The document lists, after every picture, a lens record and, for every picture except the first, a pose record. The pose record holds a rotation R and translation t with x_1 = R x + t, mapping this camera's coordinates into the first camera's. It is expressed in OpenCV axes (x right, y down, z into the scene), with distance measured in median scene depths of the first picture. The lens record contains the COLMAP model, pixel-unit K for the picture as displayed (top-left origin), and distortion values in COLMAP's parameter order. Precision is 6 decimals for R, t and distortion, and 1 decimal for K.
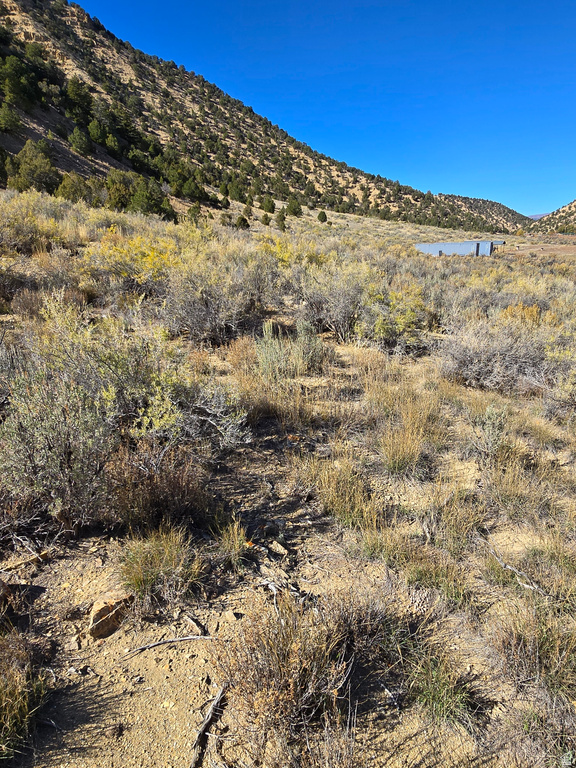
lens RADIAL K [[308.8, 0, 255.2], [0, 308.8, 329.3], [0, 0, 1]] dist [0.001847, 0.000144]
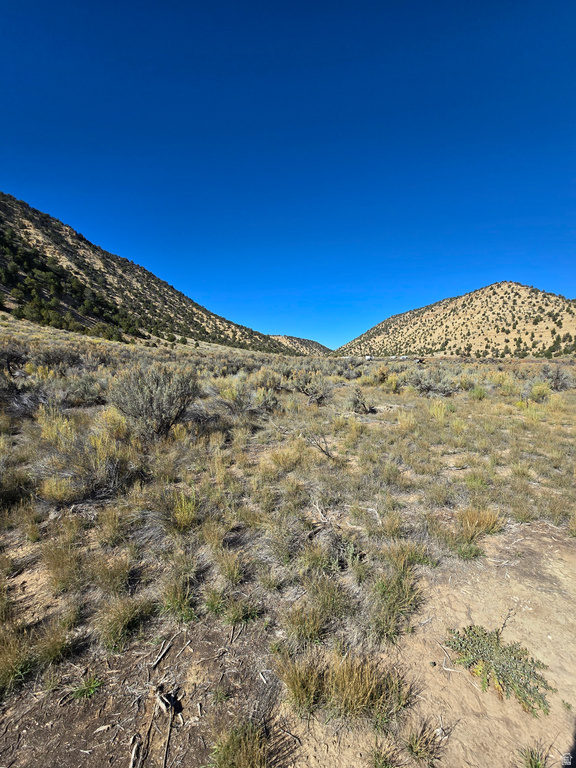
lens RADIAL K [[313.2, 0, 292.9], [0, 313.2, 382.4], [0, 0, 1]] dist [-0.000622, -0.000116]
pose [[0.961881, 0.011873, 0.273211, 0.188552], [0.049852, 0.974704, -0.217868, 0.298907], [-0.268886, 0.223183, 0.936958, -0.862873]]
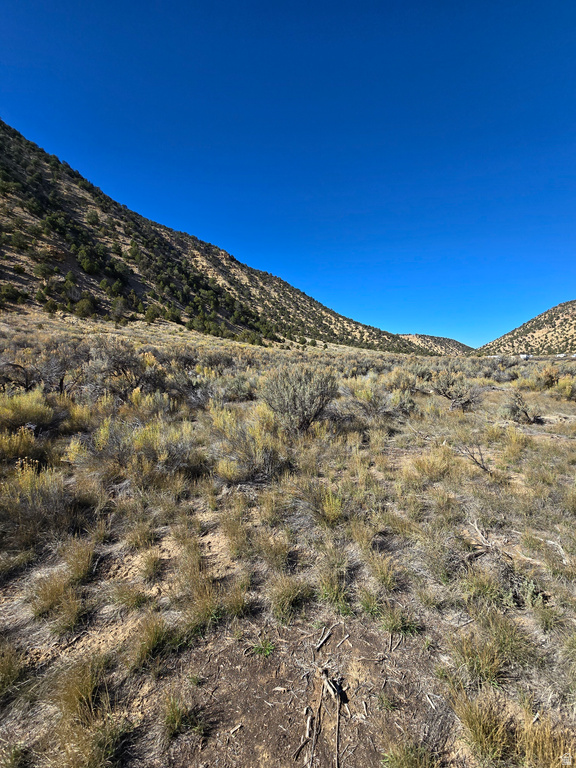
lens RADIAL K [[313.2, 0, 292.9], [0, 313.2, 382.4], [0, 0, 1]] dist [-0.000622, -0.000116]
pose [[0.992484, 0.029757, -0.118699, 0.182890], [-0.055489, 0.973966, -0.219799, 0.299105], [0.109069, 0.224734, 0.968297, -0.861951]]
